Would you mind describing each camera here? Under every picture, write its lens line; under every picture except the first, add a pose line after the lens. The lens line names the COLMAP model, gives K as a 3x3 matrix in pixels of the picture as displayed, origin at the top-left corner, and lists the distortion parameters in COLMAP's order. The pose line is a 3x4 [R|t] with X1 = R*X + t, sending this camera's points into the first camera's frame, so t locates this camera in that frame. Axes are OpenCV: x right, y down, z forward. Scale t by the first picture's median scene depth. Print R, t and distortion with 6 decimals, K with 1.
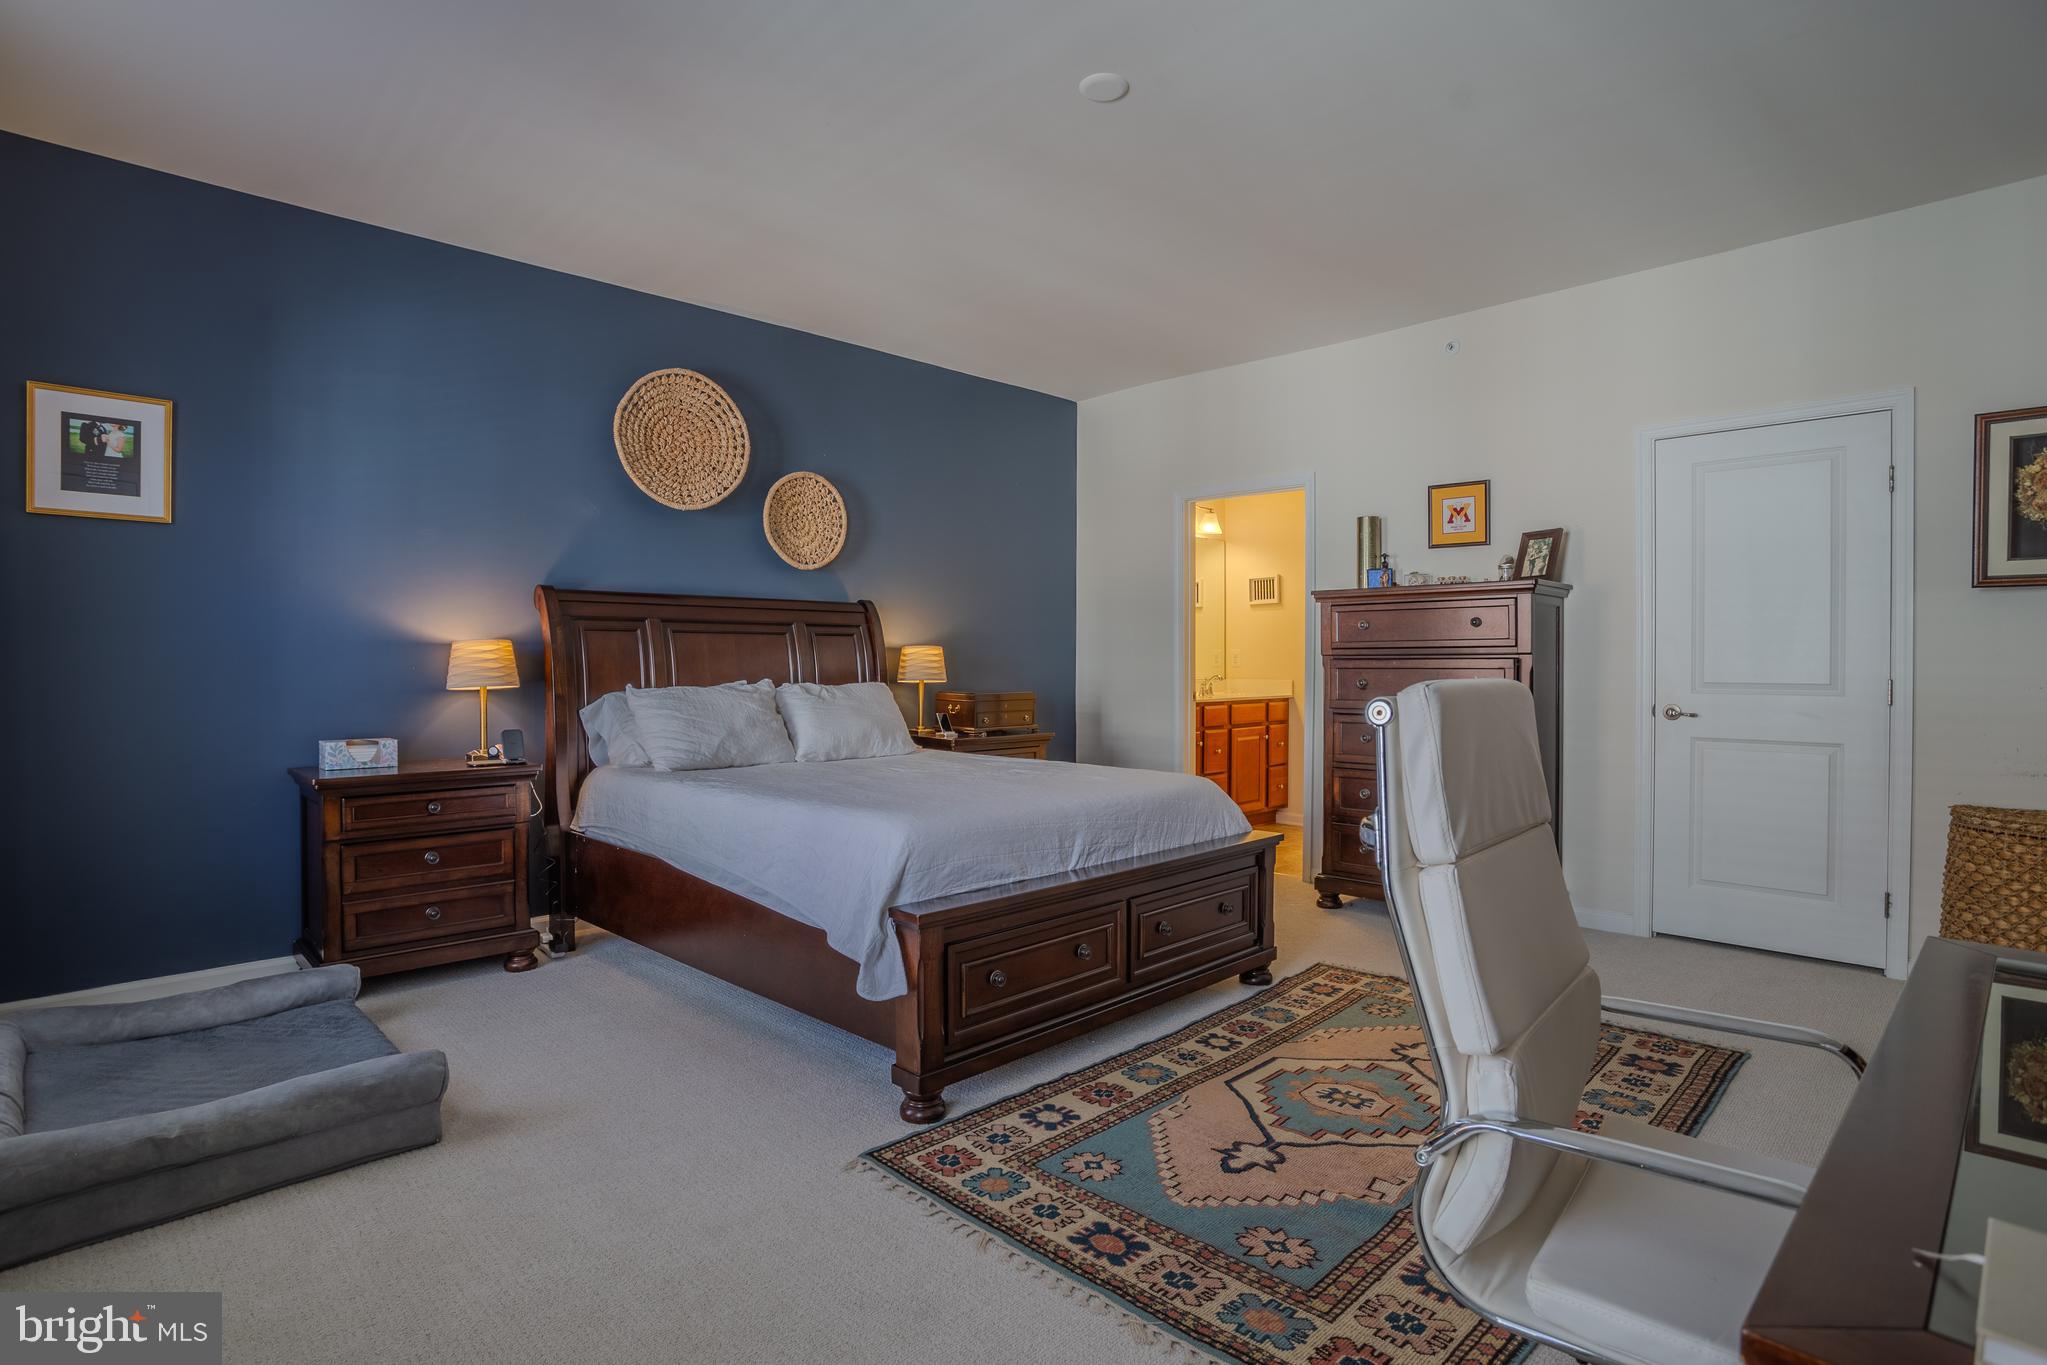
lens RADIAL K [[1027.2, 0, 1023.5], [0, 1027.2, 682.5], [0, 0, 1]] dist [-0.091106, 0.043834]
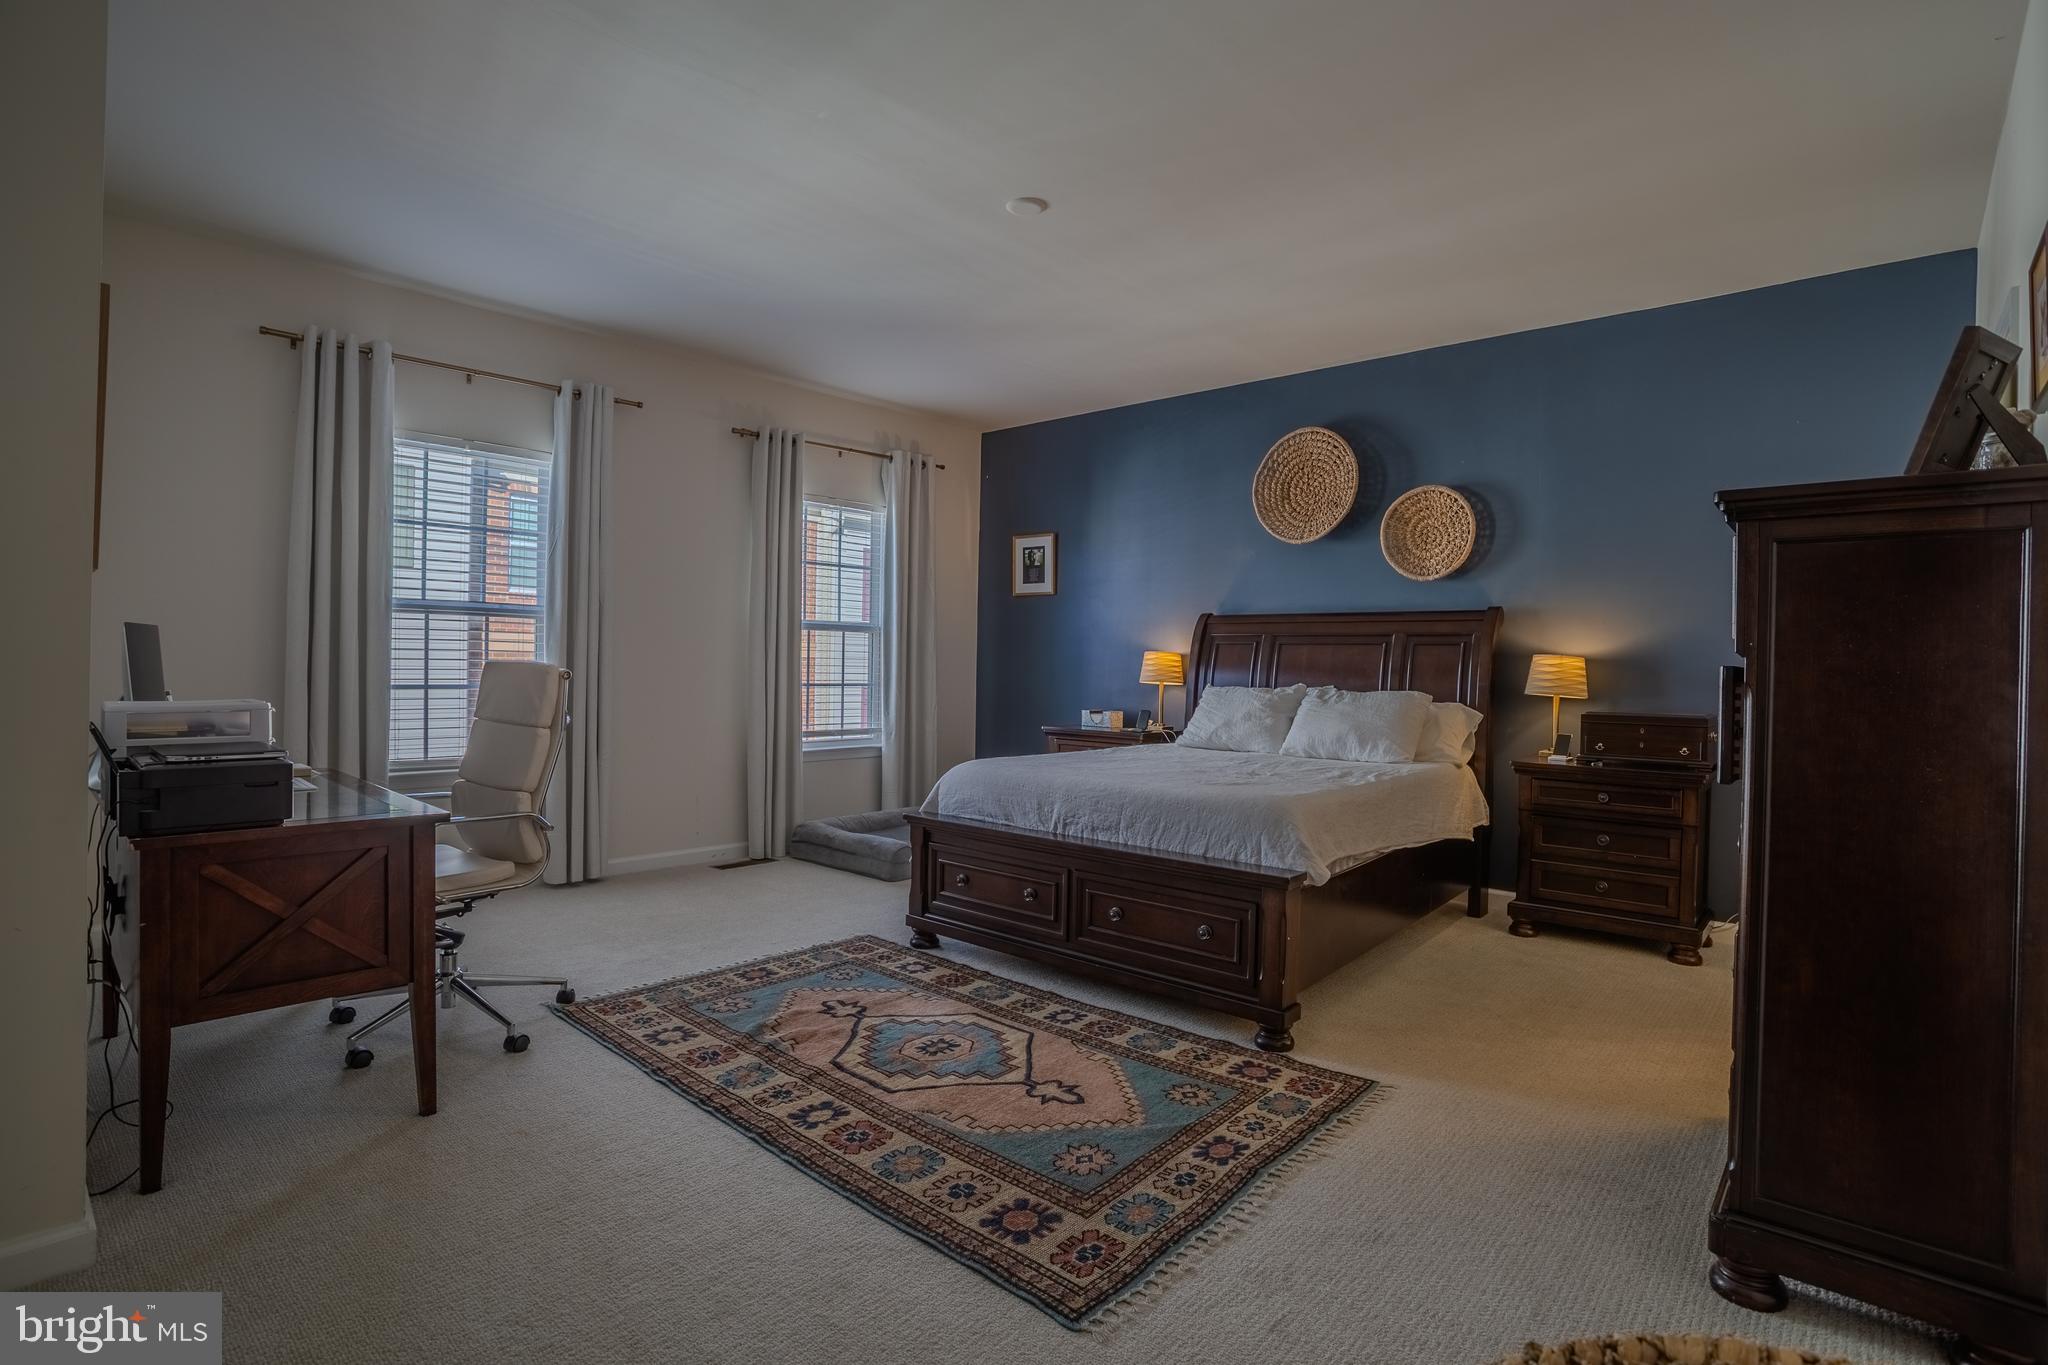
lens RADIAL K [[1023.9, 0, 1010.5], [0, 1023.9, 669.7], [0, 0, 1]] dist [-0.081652, 0.029592]
pose [[0.045580, 0.006053, -0.998942, 1.242496], [-0.037823, 0.999275, 0.004329, -0.016099], [0.998244, 0.037585, 0.045775, 0.861561]]
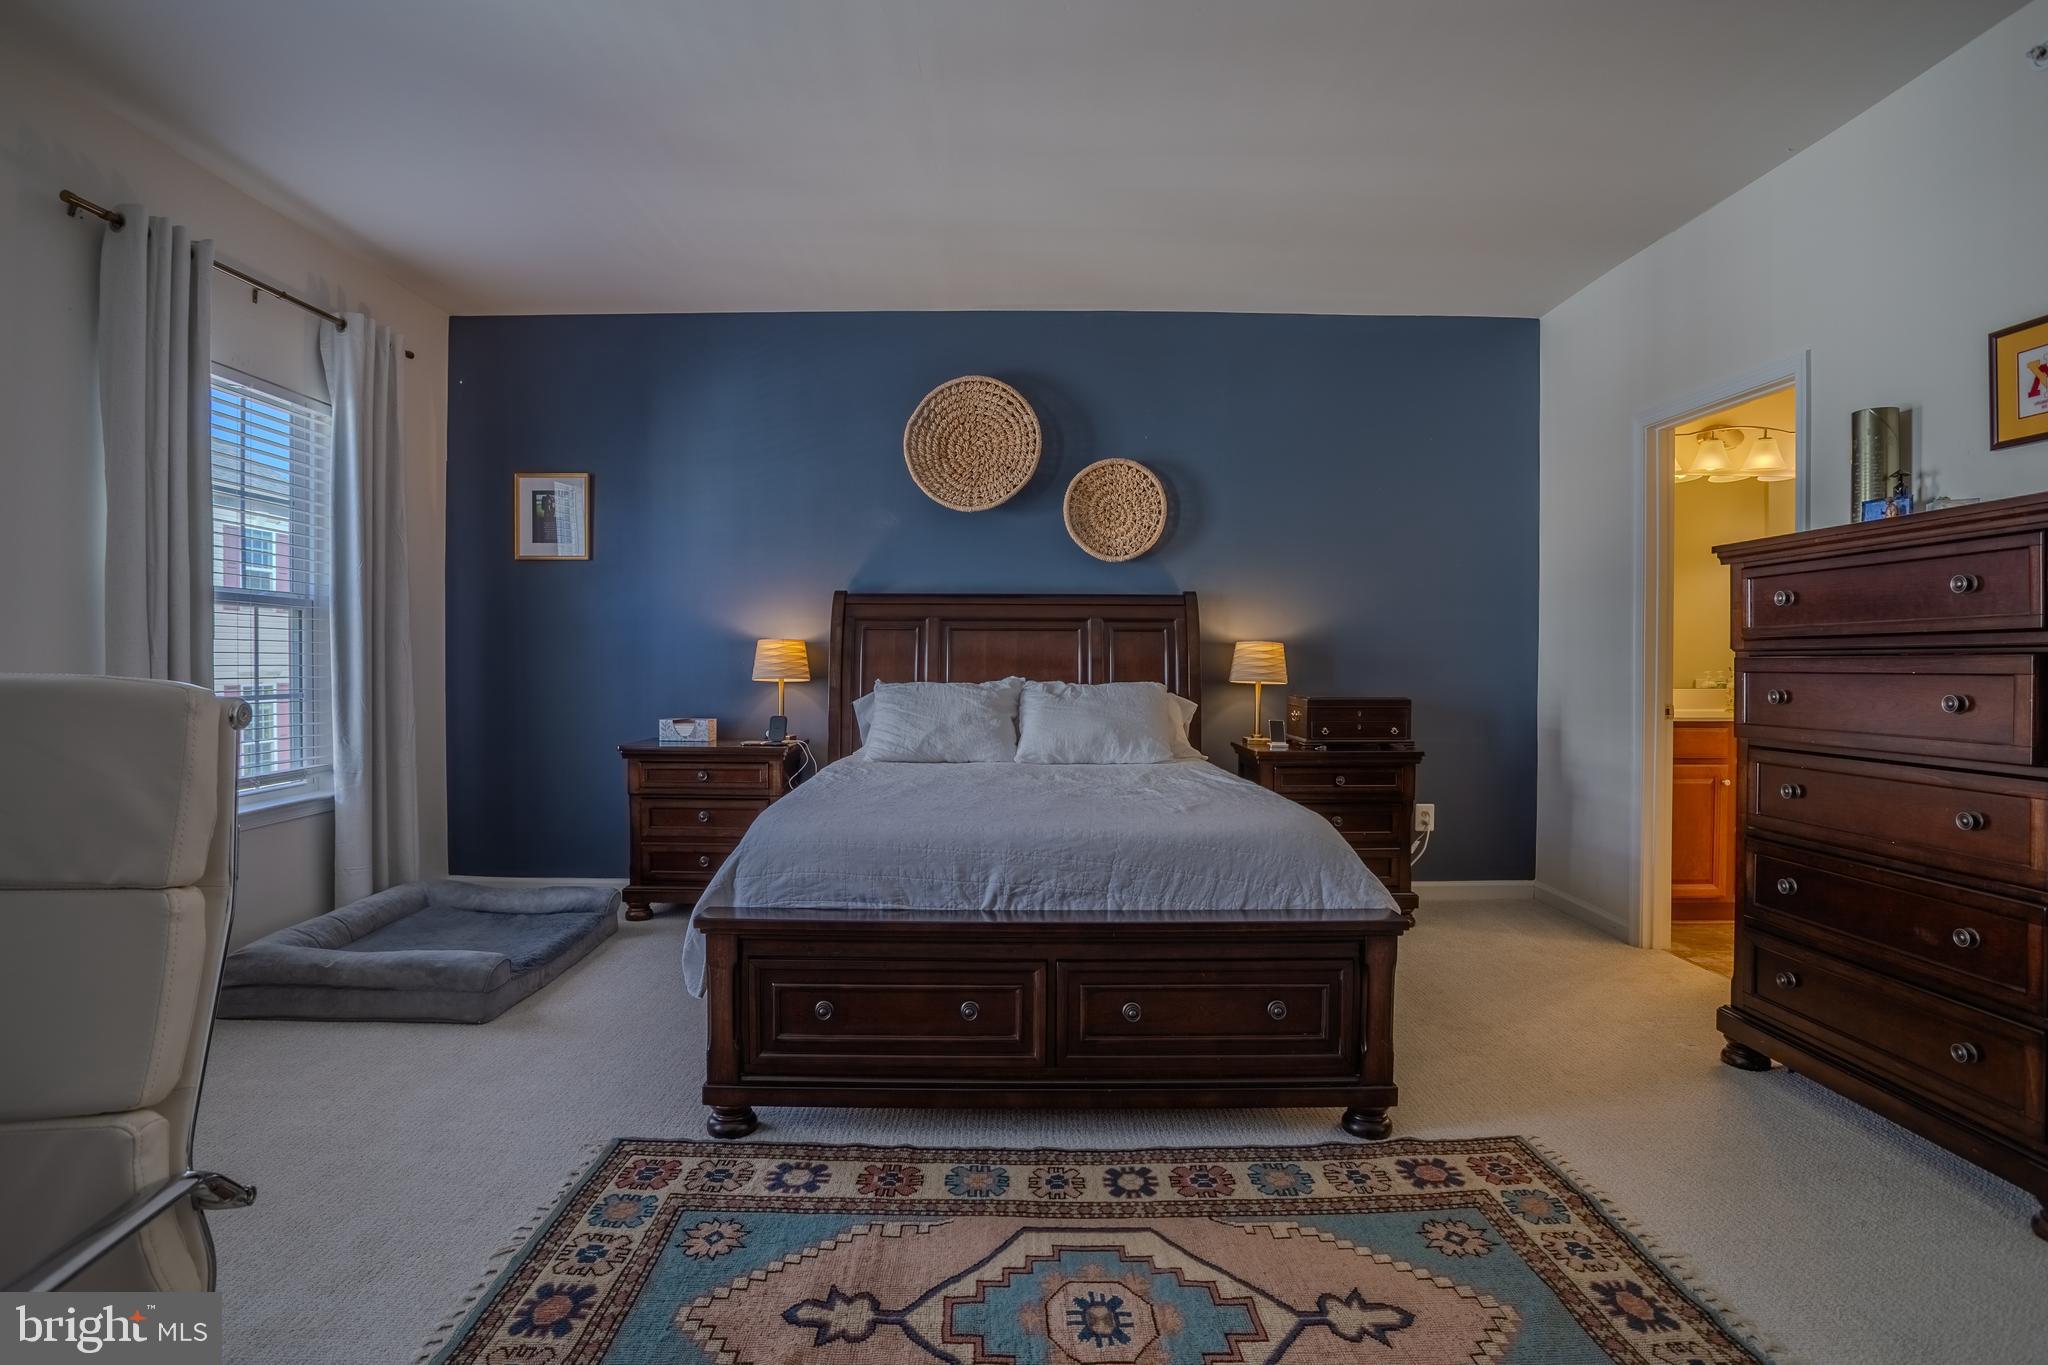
lens RADIAL K [[1030.7, 0, 1017.1], [0, 1030.7, 677.0], [0, 0, 1]] dist [-0.084494, 0.041445]
pose [[0.710453, 0.014201, -0.703602, 0.627957], [-0.017514, 0.999843, 0.002495, -0.007341], [0.703527, 0.010550, 0.710590, 0.415554]]
